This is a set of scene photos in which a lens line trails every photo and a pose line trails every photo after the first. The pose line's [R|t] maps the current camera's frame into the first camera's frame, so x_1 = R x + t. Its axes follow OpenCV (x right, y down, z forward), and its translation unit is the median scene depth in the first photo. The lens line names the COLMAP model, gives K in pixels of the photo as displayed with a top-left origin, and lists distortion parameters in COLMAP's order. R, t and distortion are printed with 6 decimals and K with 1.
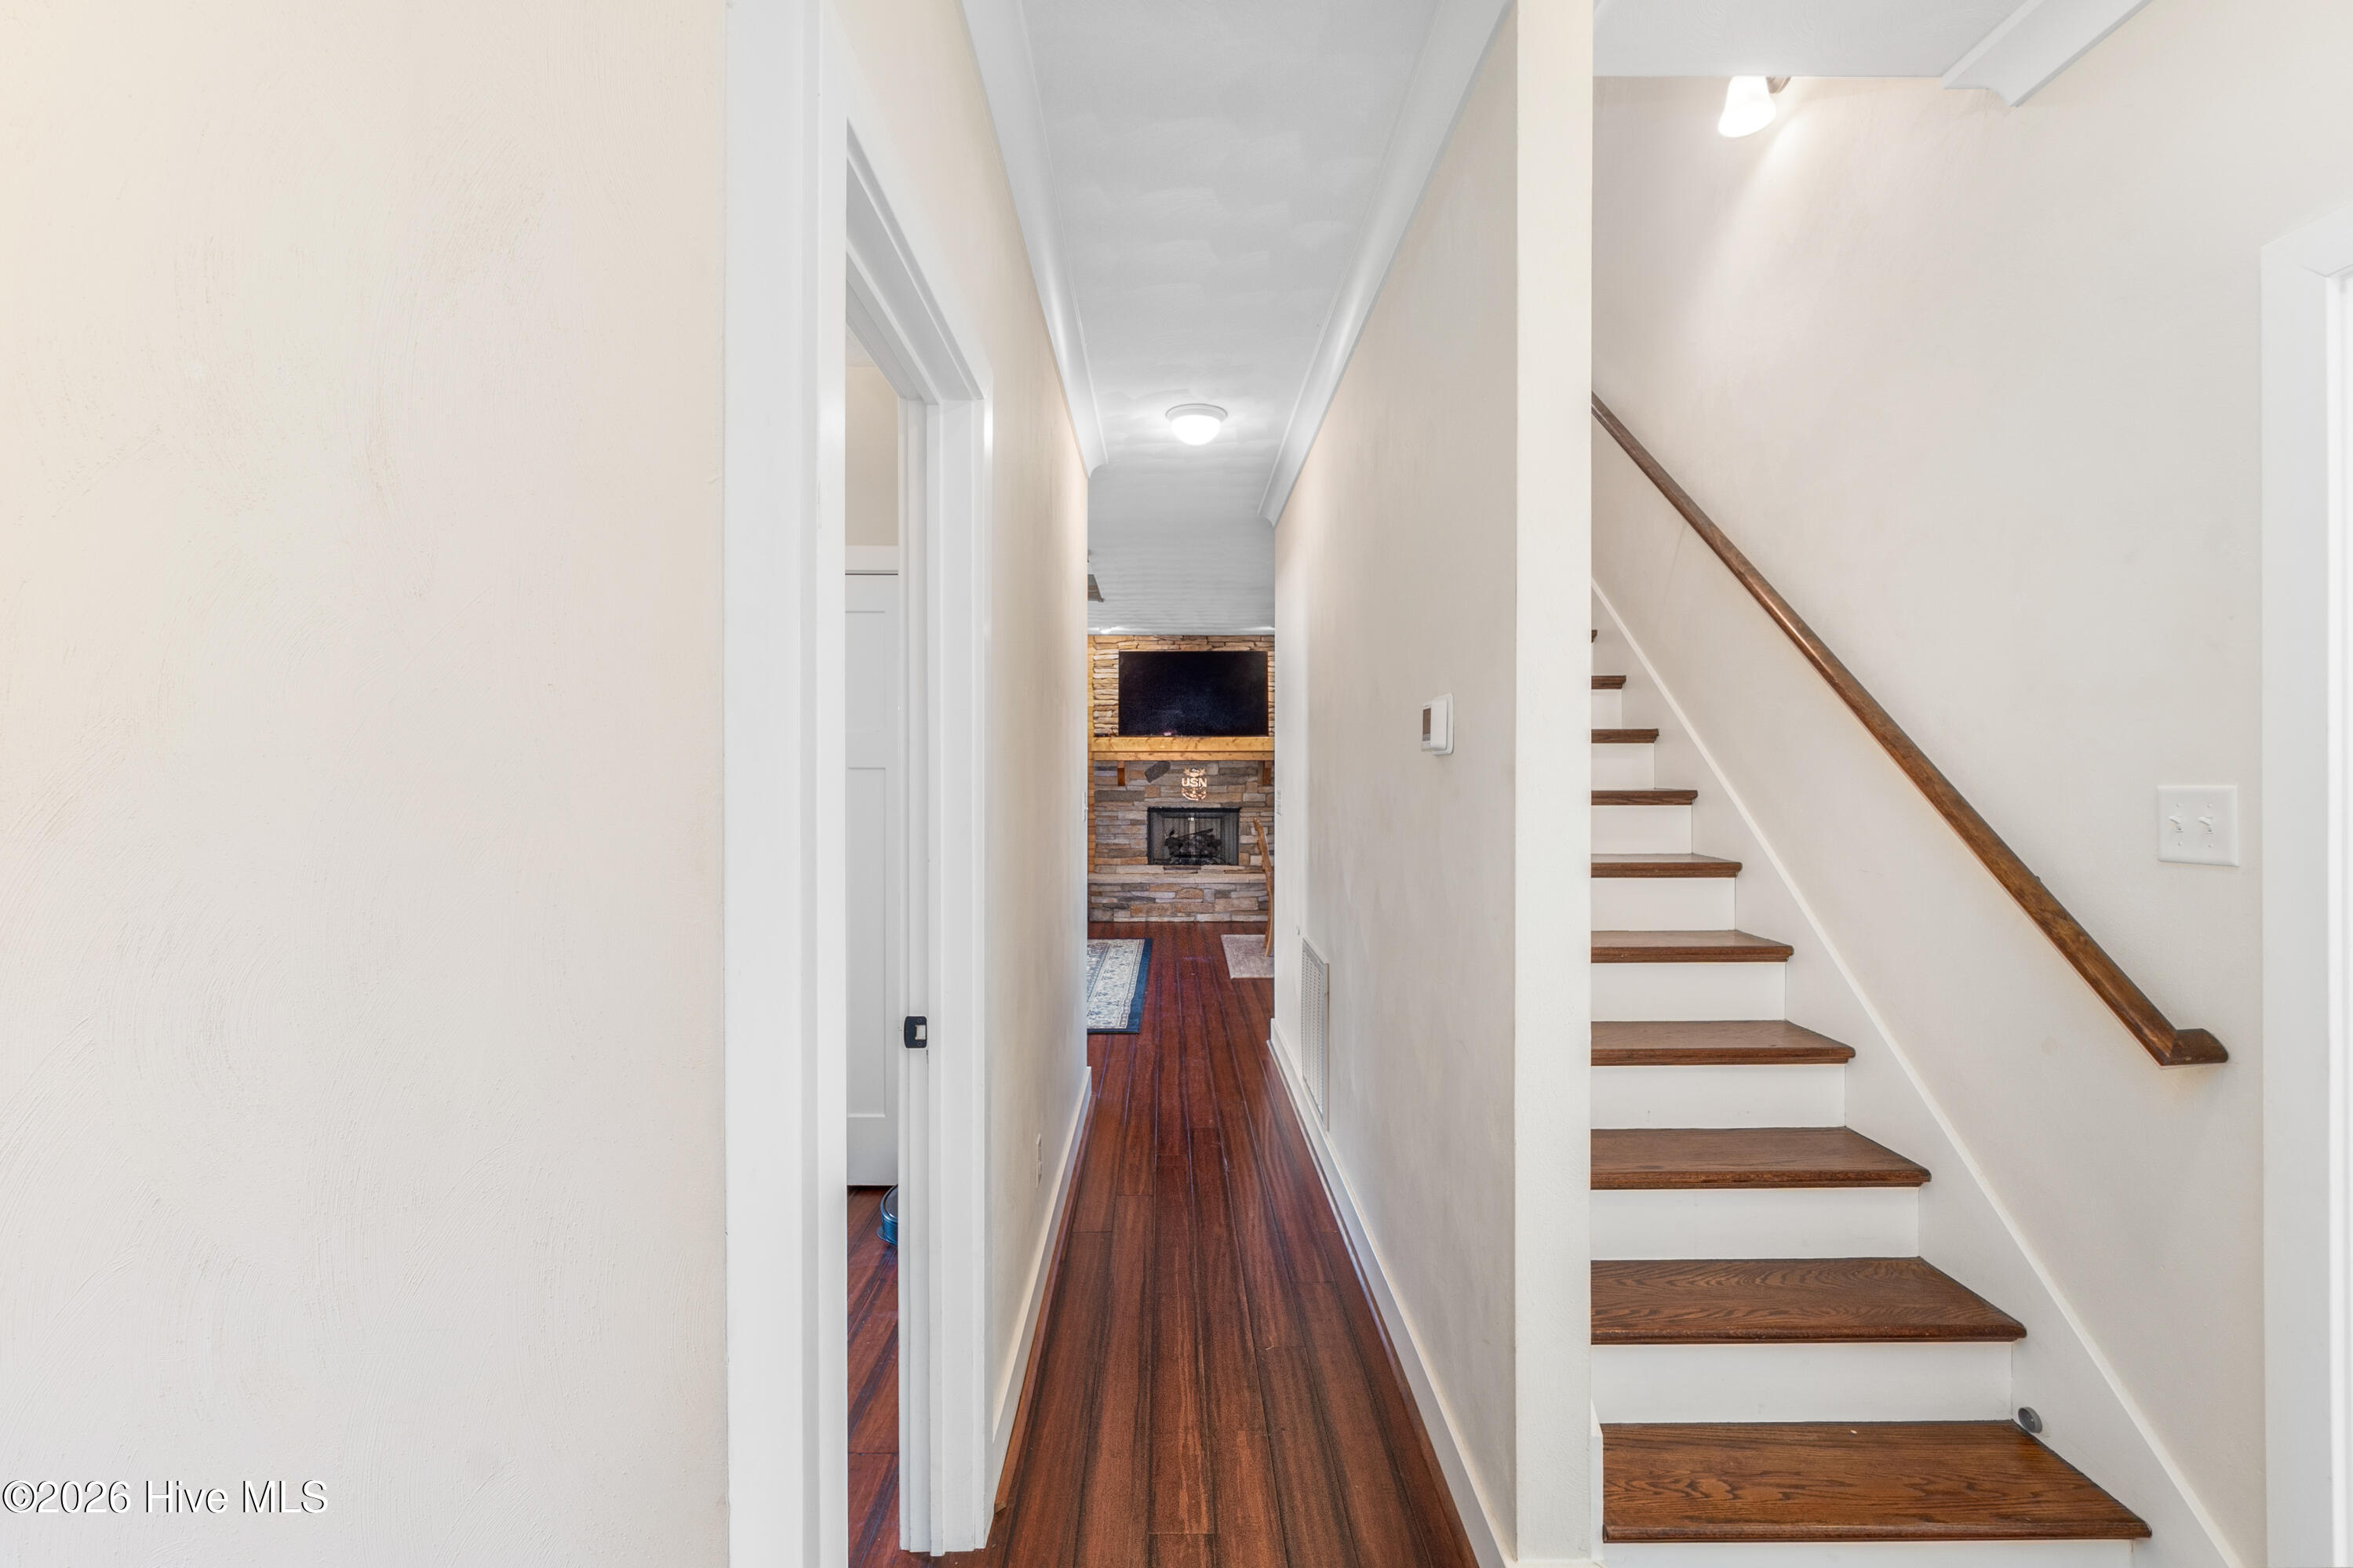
lens RADIAL K [[1015.4, 0, 1179.3], [0, 1015.4, 779.1], [0, 0, 1]] dist [-0.006768, 0.003847]
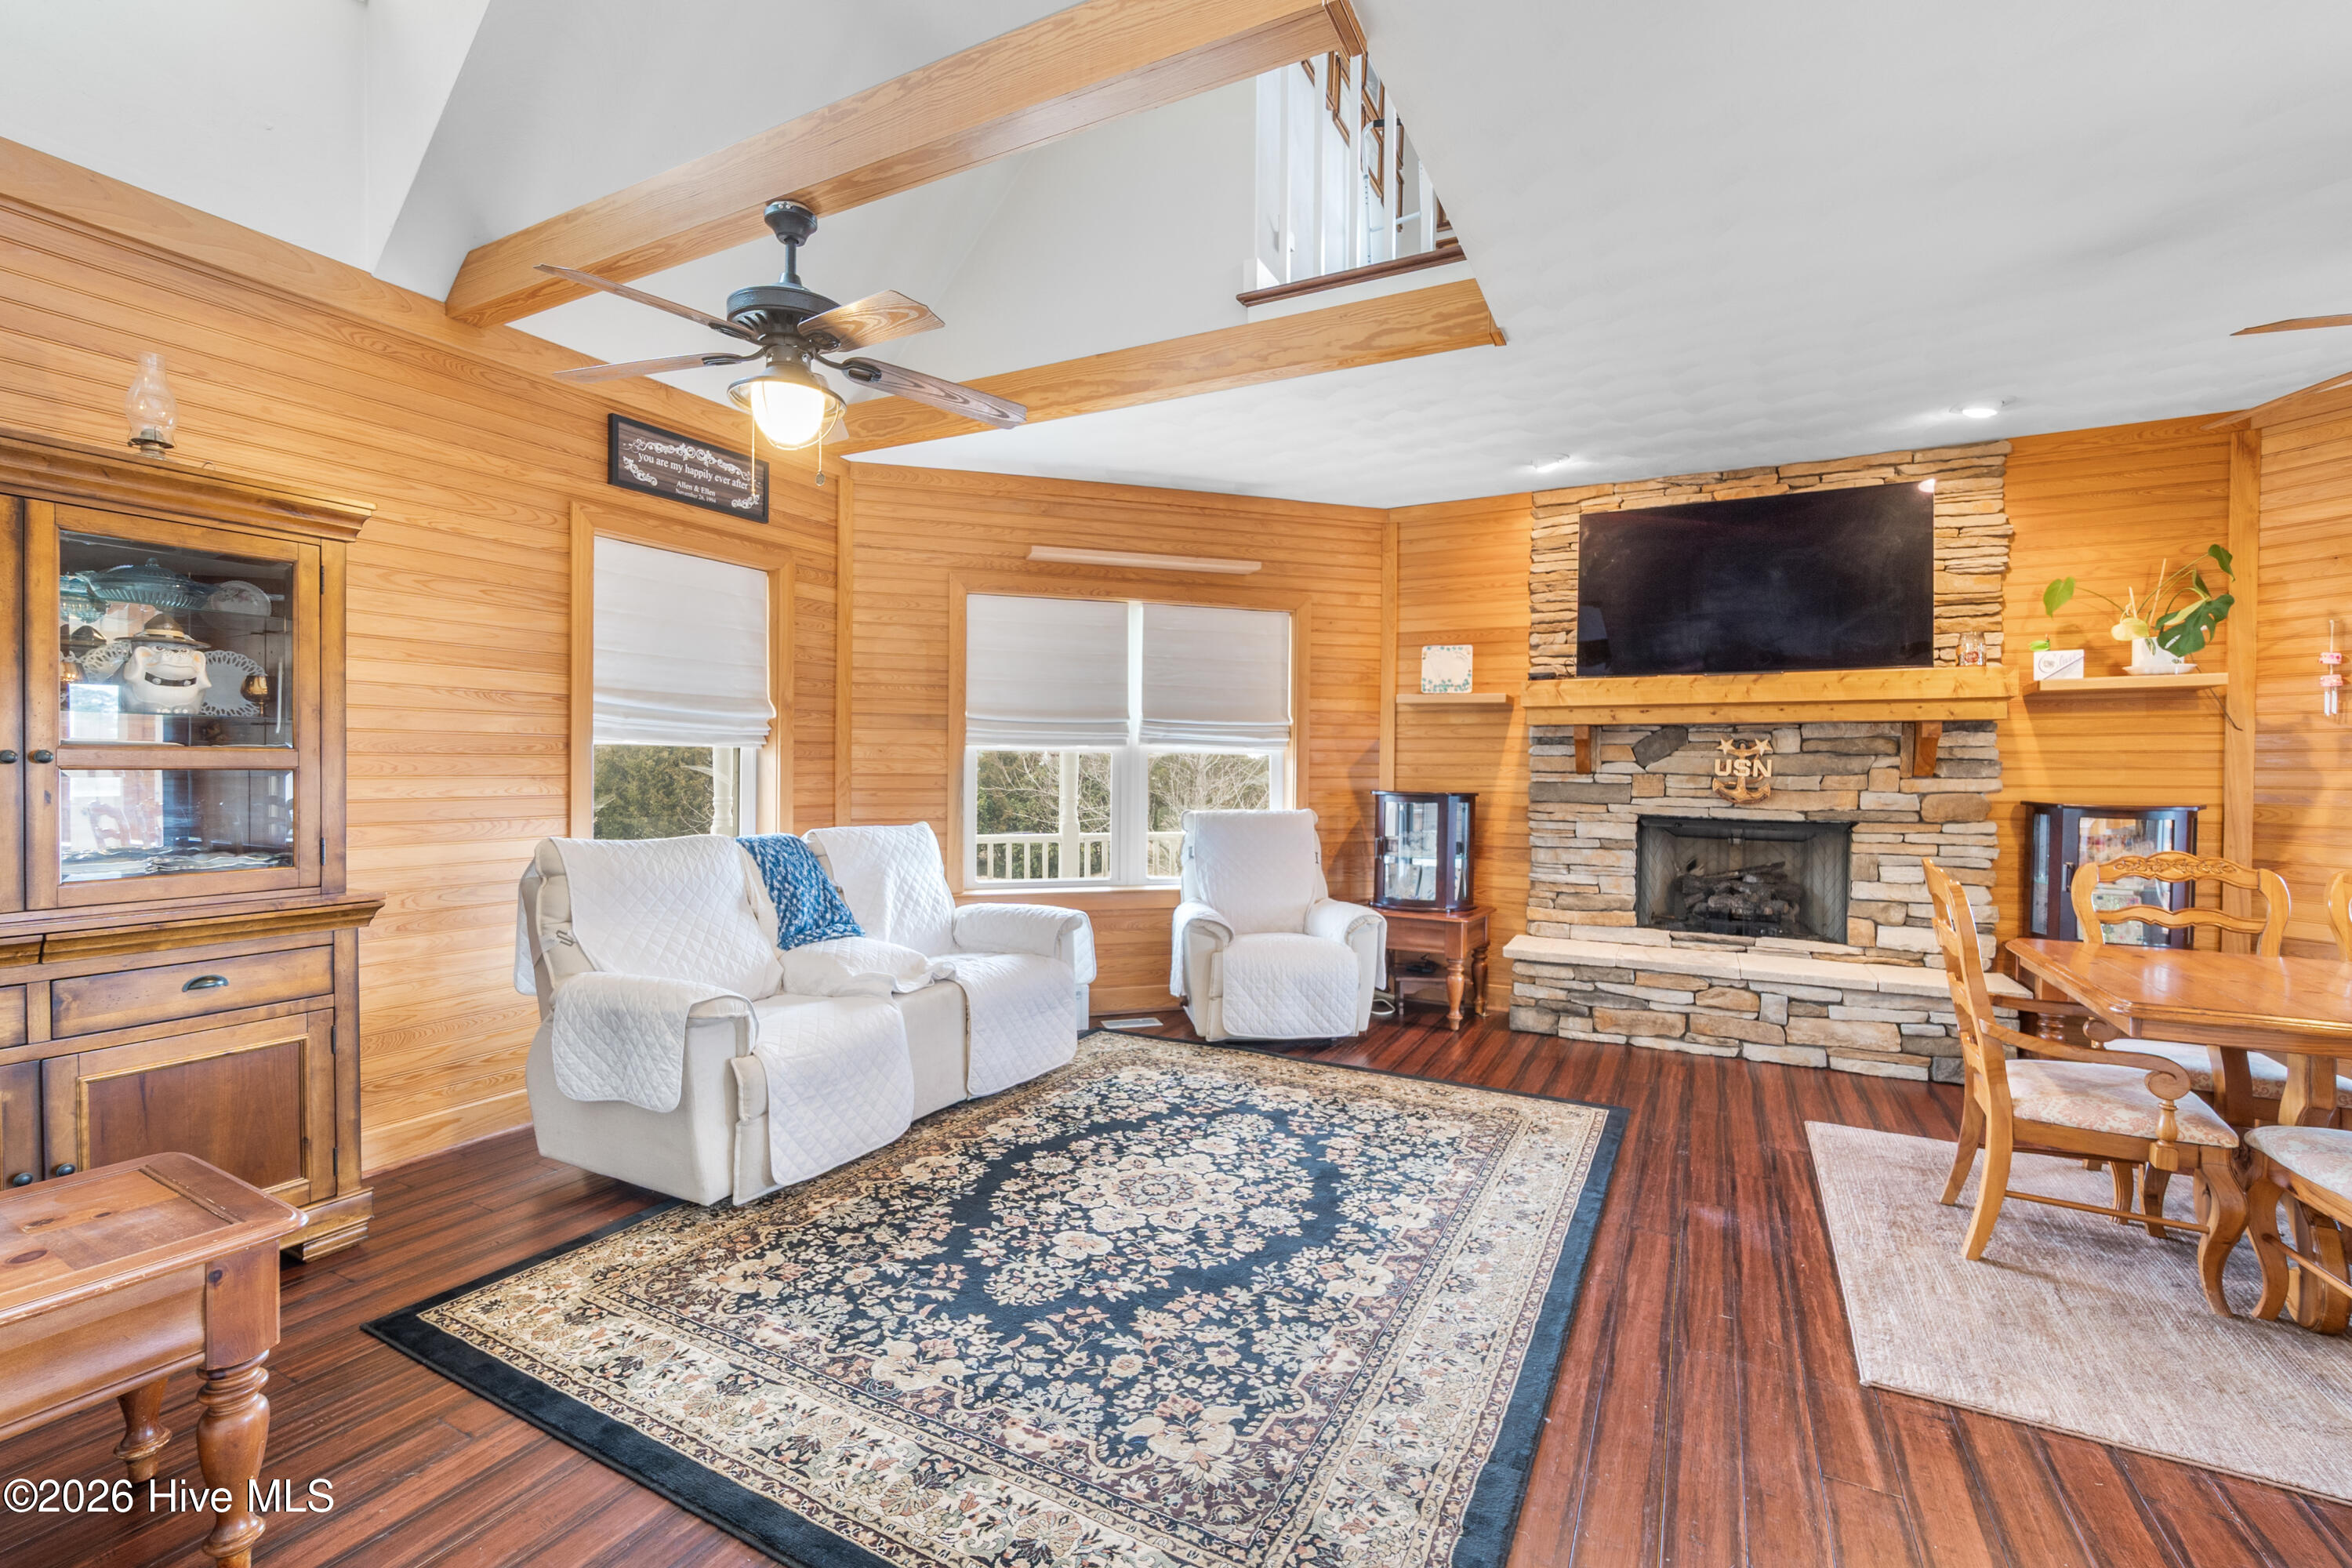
lens RADIAL K [[1015.1, 0, 1167.6], [0, 1015.1, 783.3], [0, 0, 1]] dist [-0.006768, 0.003847]
pose [[0.876795, 0.013933, -0.480662, 0.006474], [-0.011603, 0.999902, 0.007819, 0.010003], [0.480724, -0.001278, 0.876871, 0.437948]]
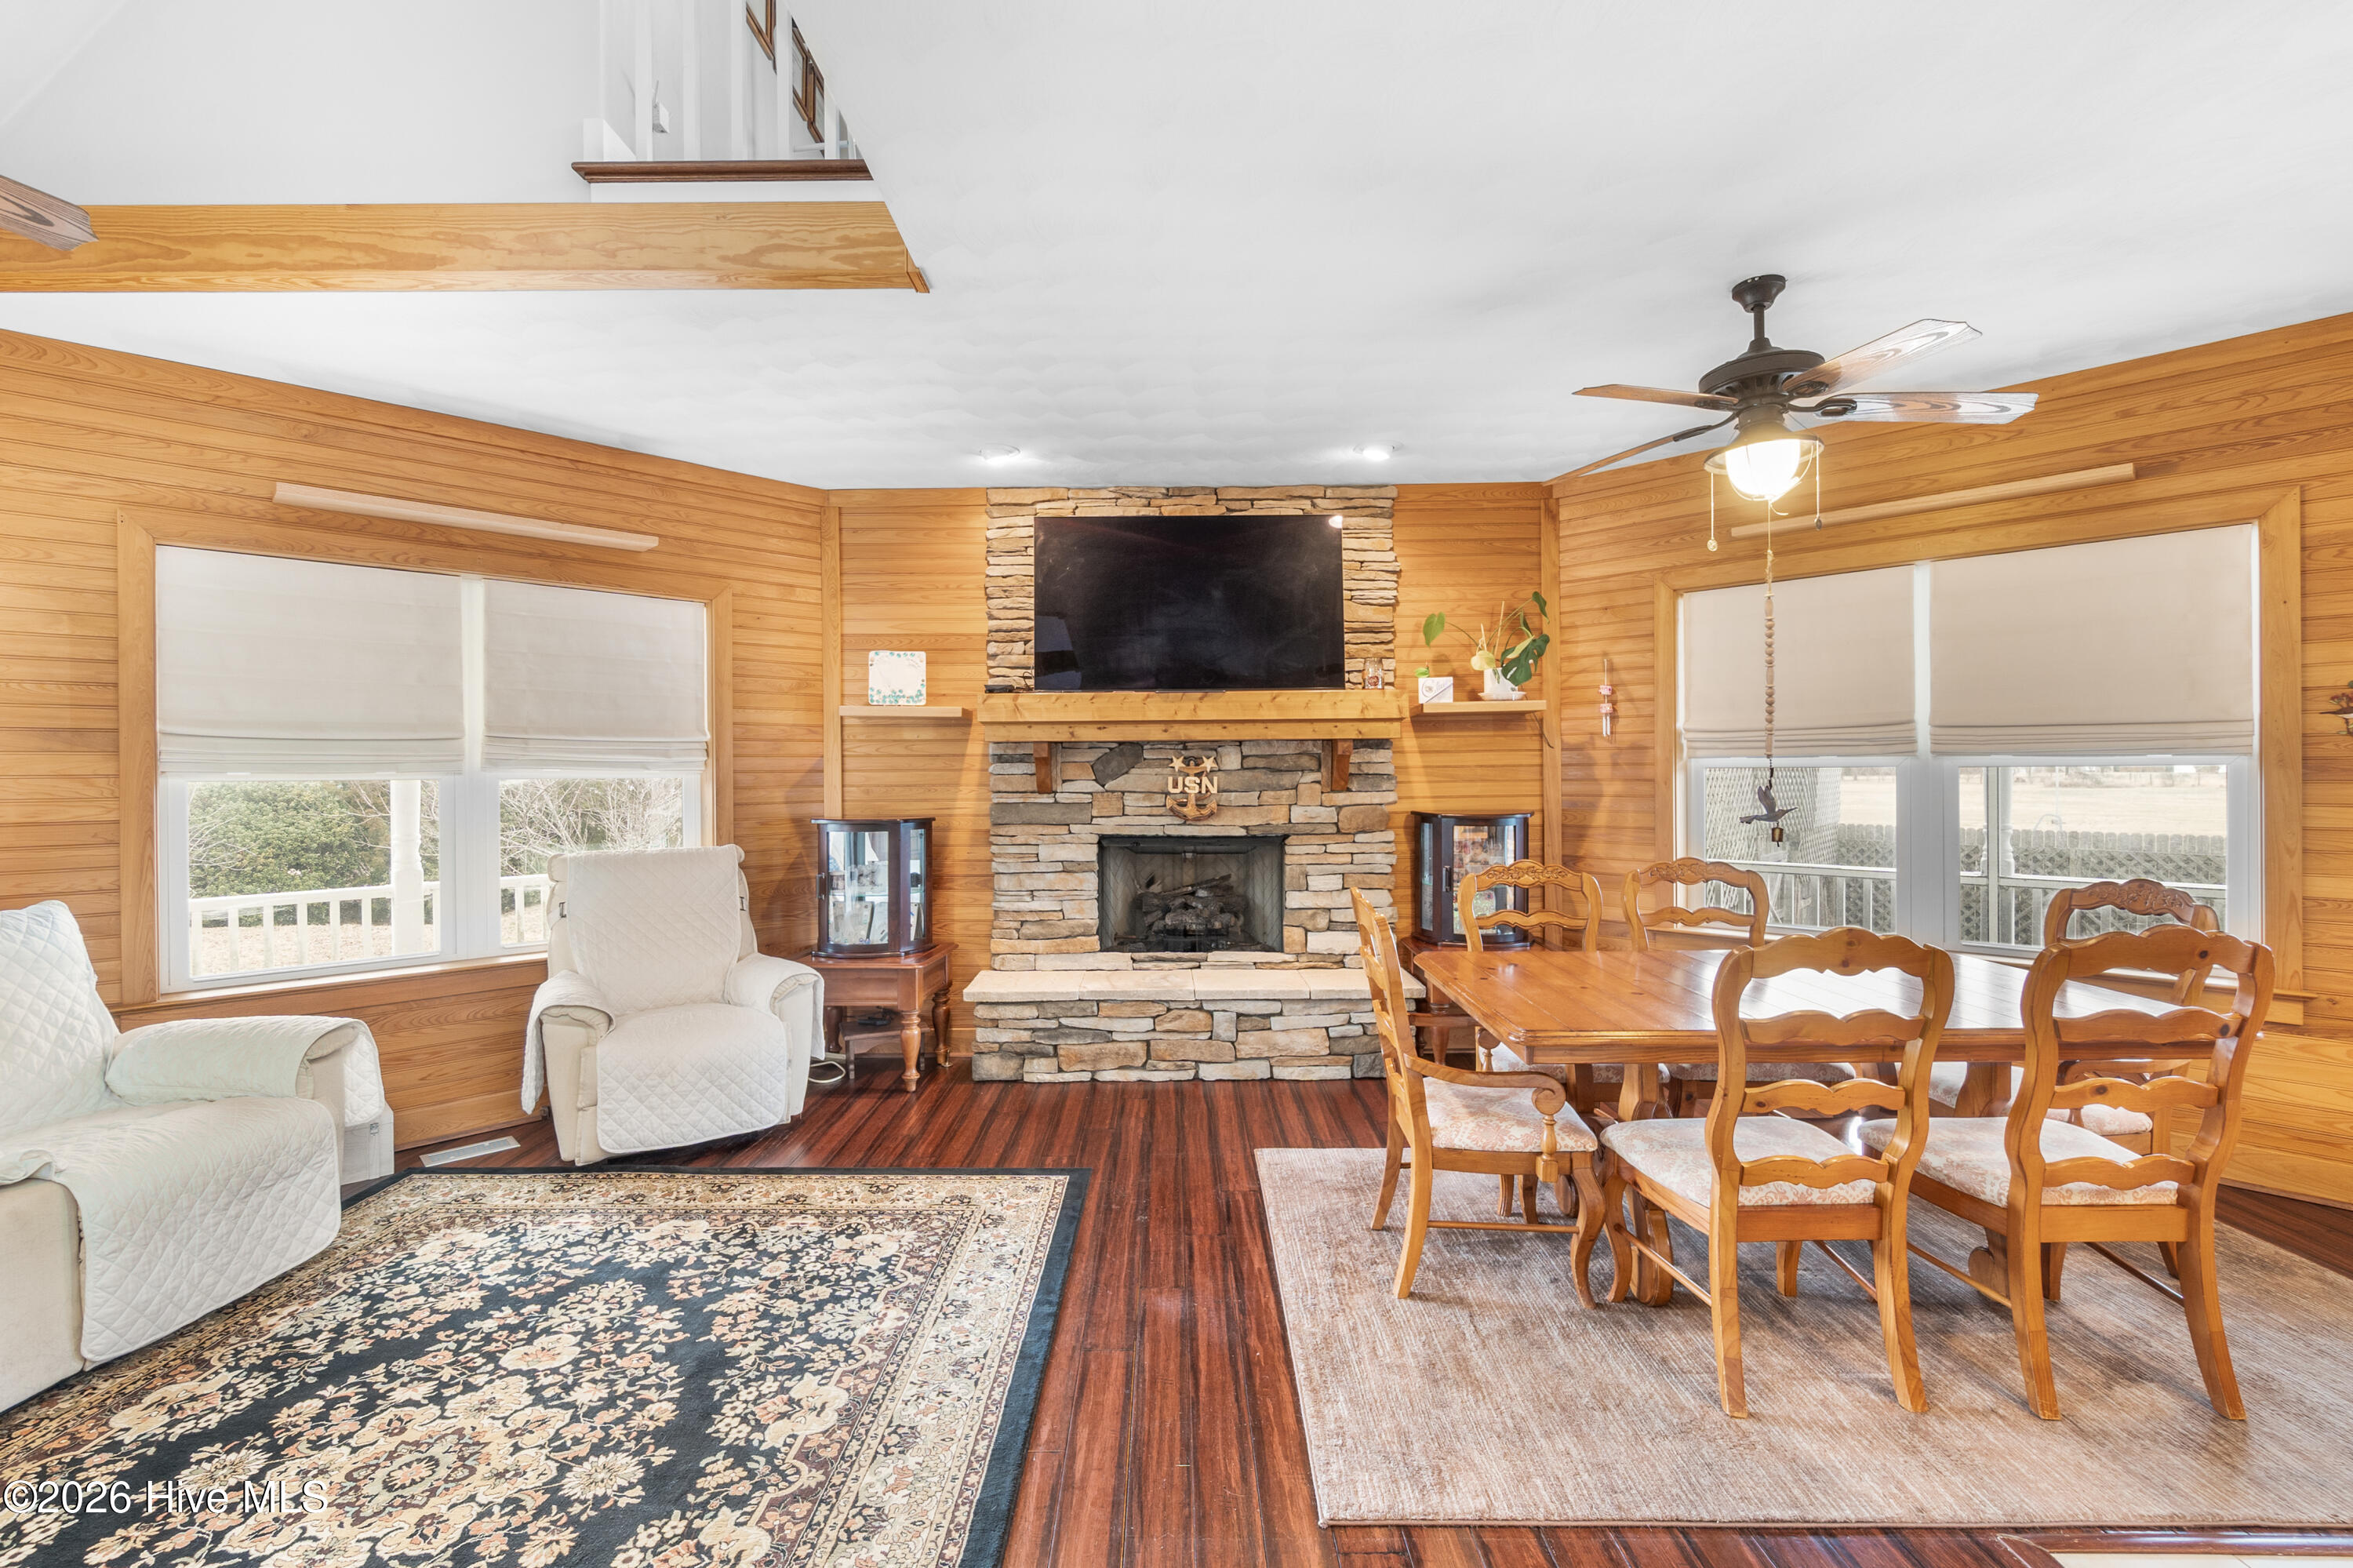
lens RADIAL K [[1015.6, 0, 1163.7], [0, 1015.6, 780.2], [0, 0, 1]] dist [-0.006768, 0.003847]
pose [[0.999784, -0.008585, -0.018925, 0.010100], [0.008597, 0.999963, 0.000560, 0.000390], [0.018919, -0.000722, 0.999821, 0.509381]]
